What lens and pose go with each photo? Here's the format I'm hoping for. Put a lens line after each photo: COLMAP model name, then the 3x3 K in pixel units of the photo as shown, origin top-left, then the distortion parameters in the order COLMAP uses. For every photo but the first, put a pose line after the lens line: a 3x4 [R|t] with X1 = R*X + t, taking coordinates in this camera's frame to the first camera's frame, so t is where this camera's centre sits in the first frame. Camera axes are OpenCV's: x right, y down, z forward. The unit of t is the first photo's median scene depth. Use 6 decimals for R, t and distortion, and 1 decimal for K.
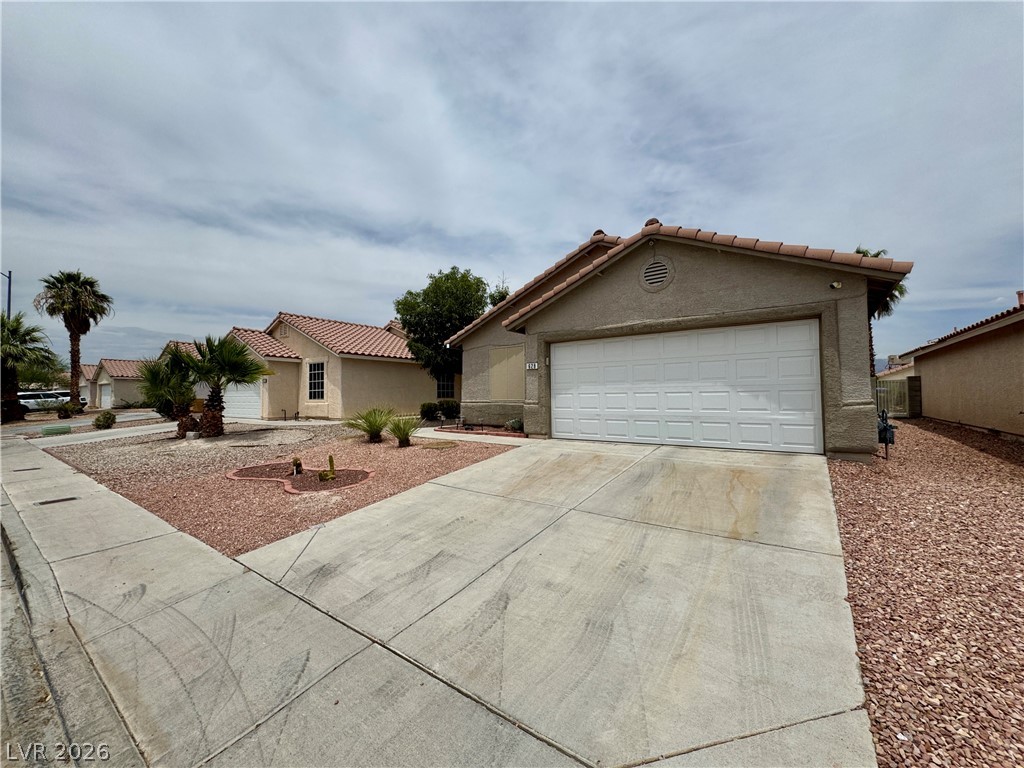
lens RADIAL K [[407.7, 0, 512.0], [0, 407.7, 384.0], [0, 0, 1]] dist [-0.002049, 0.000081]
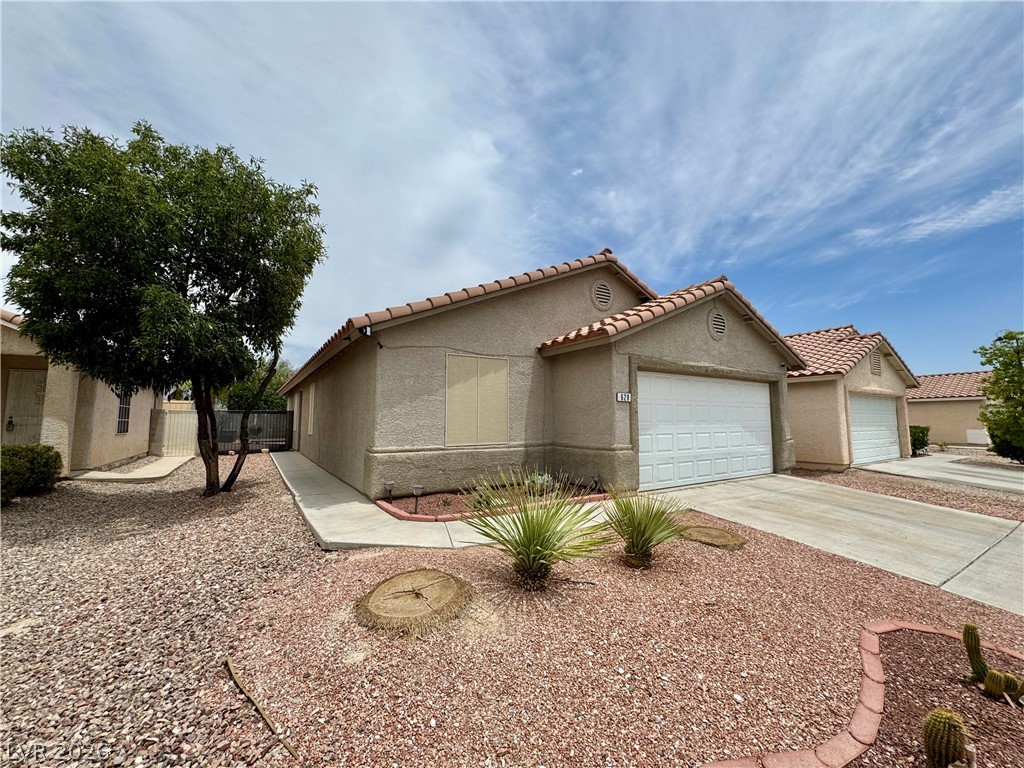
lens RADIAL K [[407.7, 0, 512.0], [0, 407.7, 384.0], [0, 0, 1]] dist [-0.002049, 0.000081]
pose [[0.367726, 0.093215, 0.925251, -0.808501], [-0.030000, 0.995635, -0.088383, 0.004004], [-0.929450, 0.004743, 0.368917, 1.051140]]
